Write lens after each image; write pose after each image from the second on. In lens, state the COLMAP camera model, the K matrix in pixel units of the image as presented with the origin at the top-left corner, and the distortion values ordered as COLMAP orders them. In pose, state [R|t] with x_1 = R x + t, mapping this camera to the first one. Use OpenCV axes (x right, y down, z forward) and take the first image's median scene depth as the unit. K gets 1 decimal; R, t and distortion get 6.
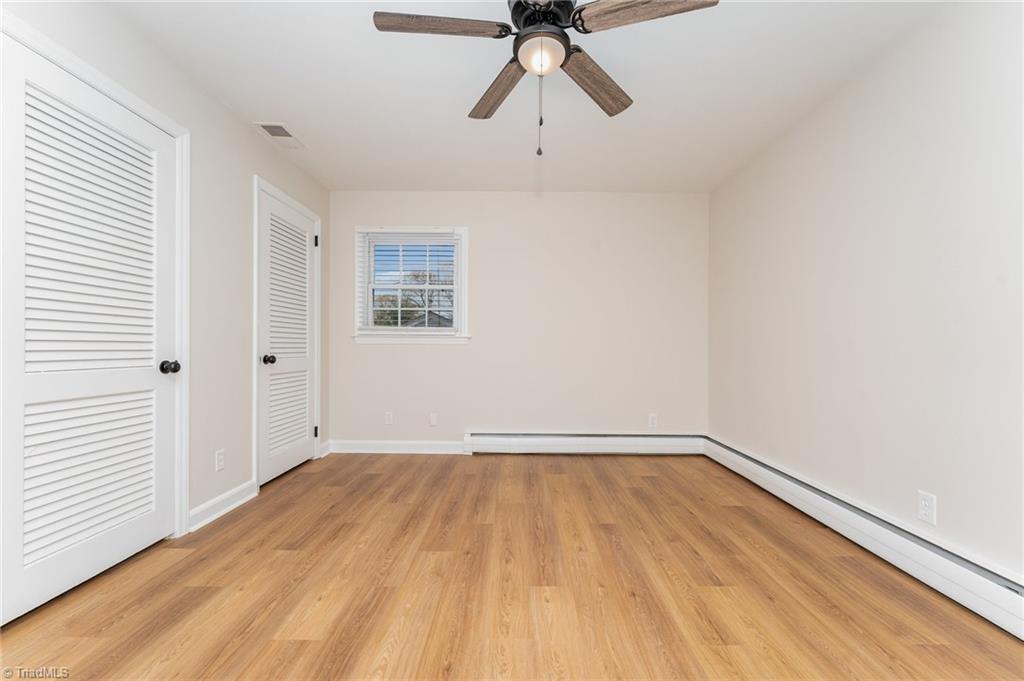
lens RADIAL K [[412.4, 0, 512.0], [0, 412.4, 340.5], [0, 0, 1]] dist [-0.001266, -0.000129]
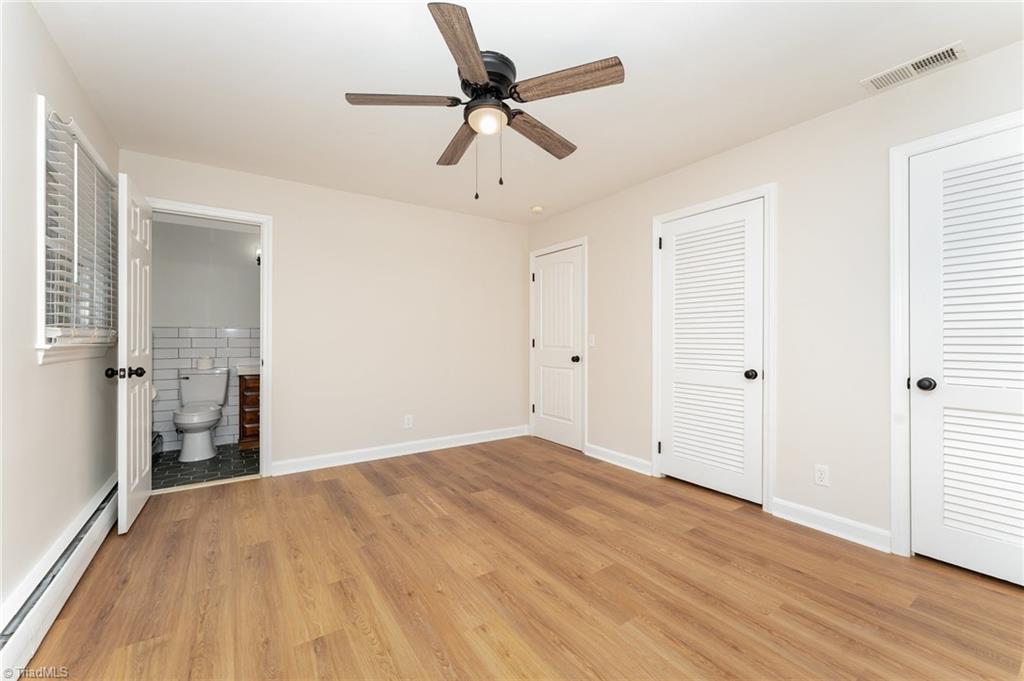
lens RADIAL K [[412.4, 0, 512.0], [0, 412.4, 340.5], [0, 0, 1]] dist [-0.001266, -0.000129]
pose [[-0.820147, -0.004649, -0.572134, 0.570202], [0.003151, 0.999915, -0.012643, -0.029152], [0.572144, -0.012172, -0.820063, 1.676750]]
